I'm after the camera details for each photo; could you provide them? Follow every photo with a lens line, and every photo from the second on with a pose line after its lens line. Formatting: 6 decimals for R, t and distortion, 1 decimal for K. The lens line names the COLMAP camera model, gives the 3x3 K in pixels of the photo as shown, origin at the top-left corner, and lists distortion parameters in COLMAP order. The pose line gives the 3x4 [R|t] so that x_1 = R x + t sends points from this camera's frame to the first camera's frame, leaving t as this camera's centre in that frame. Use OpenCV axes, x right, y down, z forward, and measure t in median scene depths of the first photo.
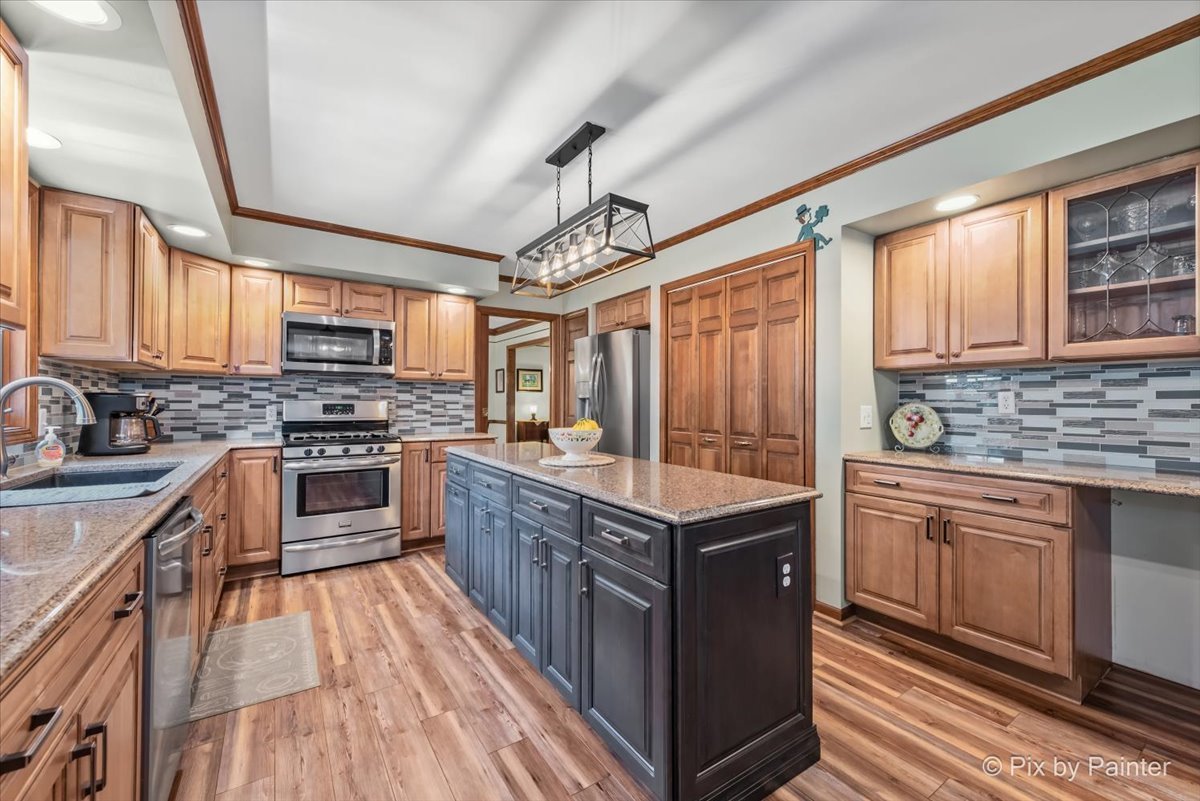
lens RADIAL K [[485.3, 0, 601.9], [0, 485.3, 397.1], [0, 0, 1]] dist [0.002319, -0.001571]
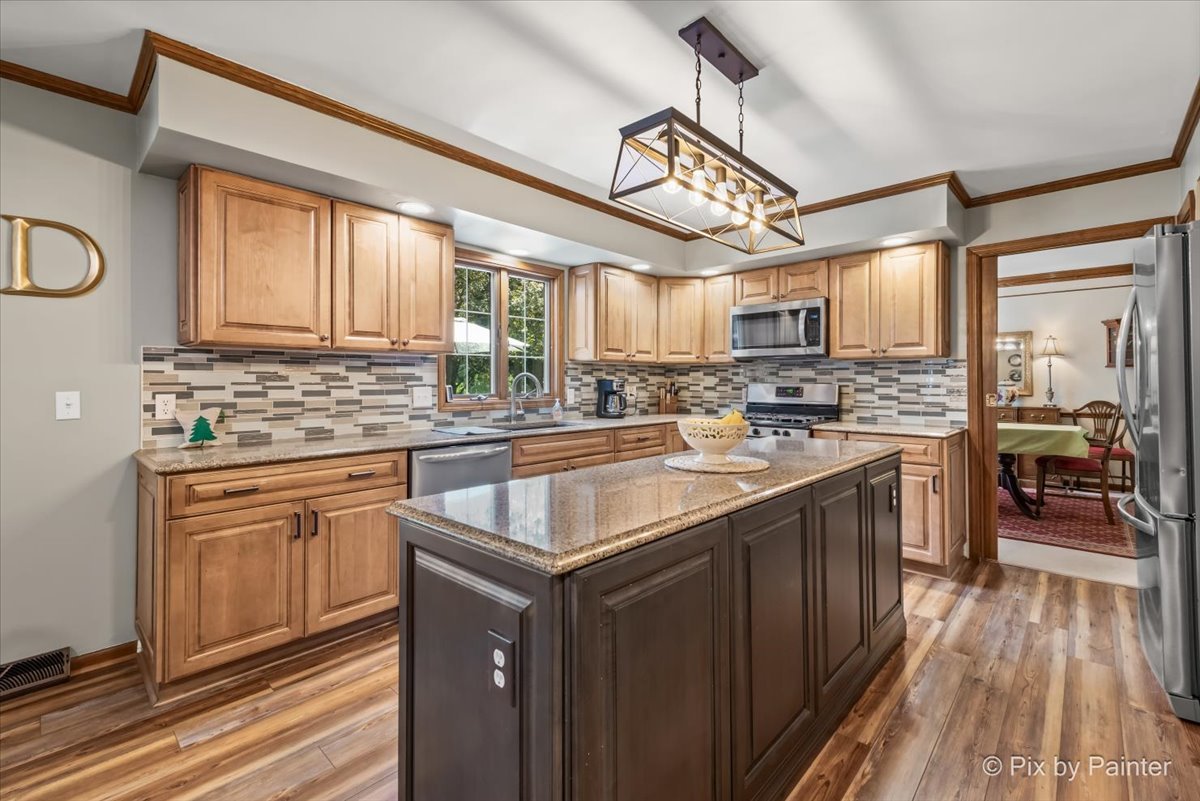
lens RADIAL K [[515.0, 0, 614.2], [0, 515.0, 377.7], [0, 0, 1]] dist [0.001151, 0.000573]
pose [[0.219450, -0.012370, -0.975545, 0.492663], [0.010898, 0.999888, -0.010227, 0.001783], [0.975563, -0.008387, 0.219560, 0.465821]]
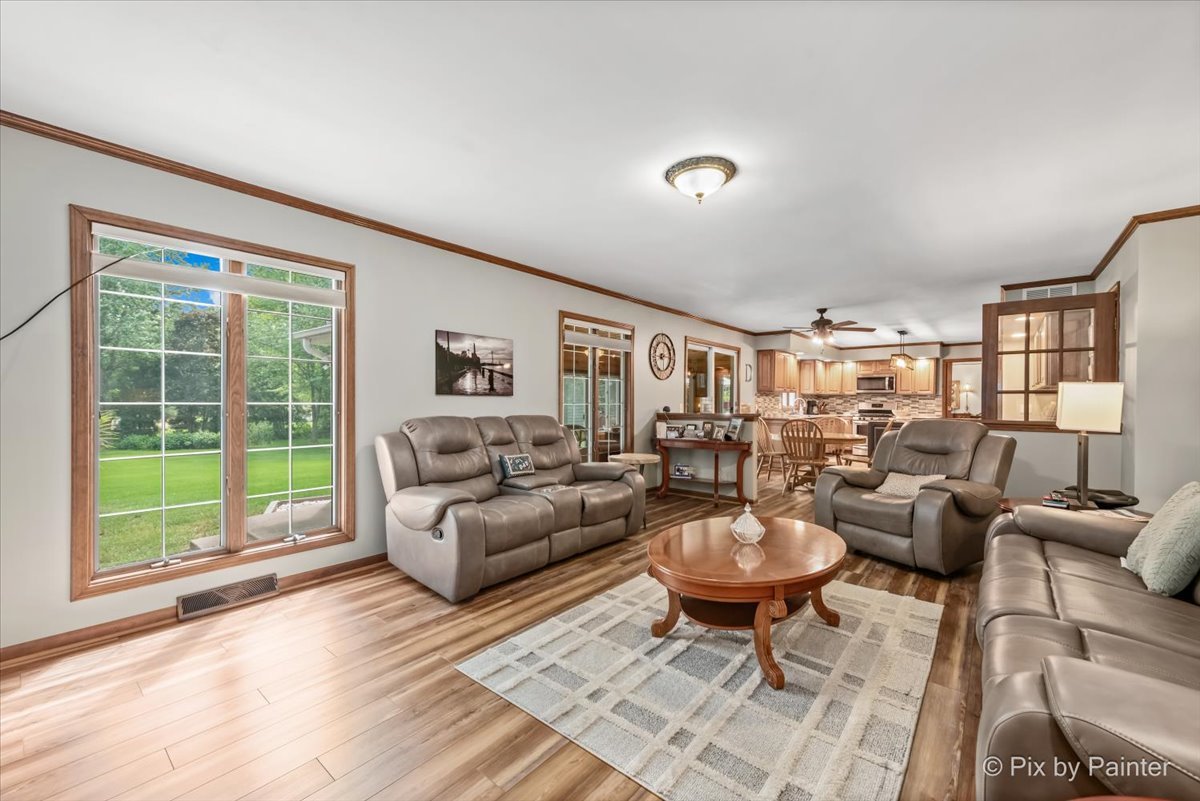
lens RADIAL K [[485.3, 0, 594.9], [0, 485.3, 403.9], [0, 0, 1]] dist [0.002319, -0.001571]
pose [[0.269768, 0.002946, -0.962921, 1.985276], [0.003135, 0.999987, 0.003938, -0.002184], [0.962920, -0.004081, 0.269756, -1.537008]]
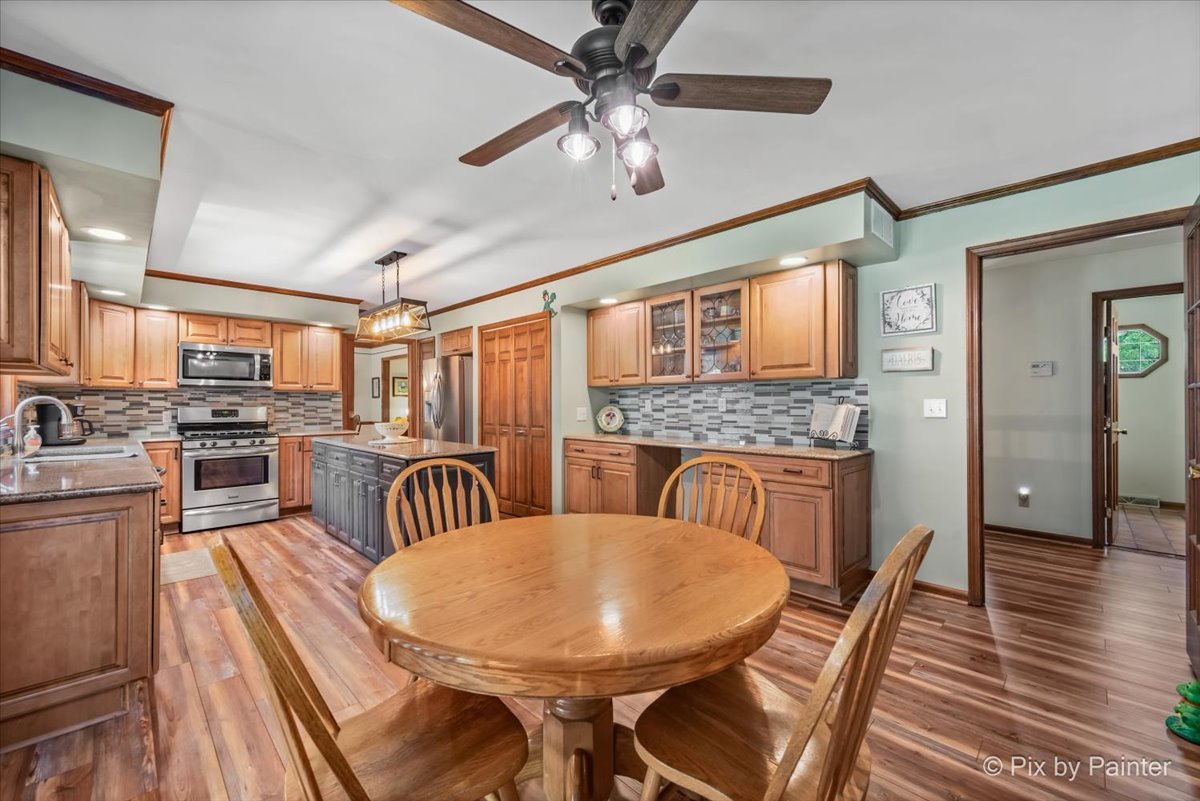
lens RADIAL K [[485.3, 0, 624.0], [0, 485.3, 400.6], [0, 0, 1]] dist [0.002319, -0.001571]
pose [[0.975103, -0.005623, 0.221681, 0.261499], [0.004592, 0.999976, 0.005165, -0.014110], [-0.221704, -0.004018, 0.975106, -0.616961]]
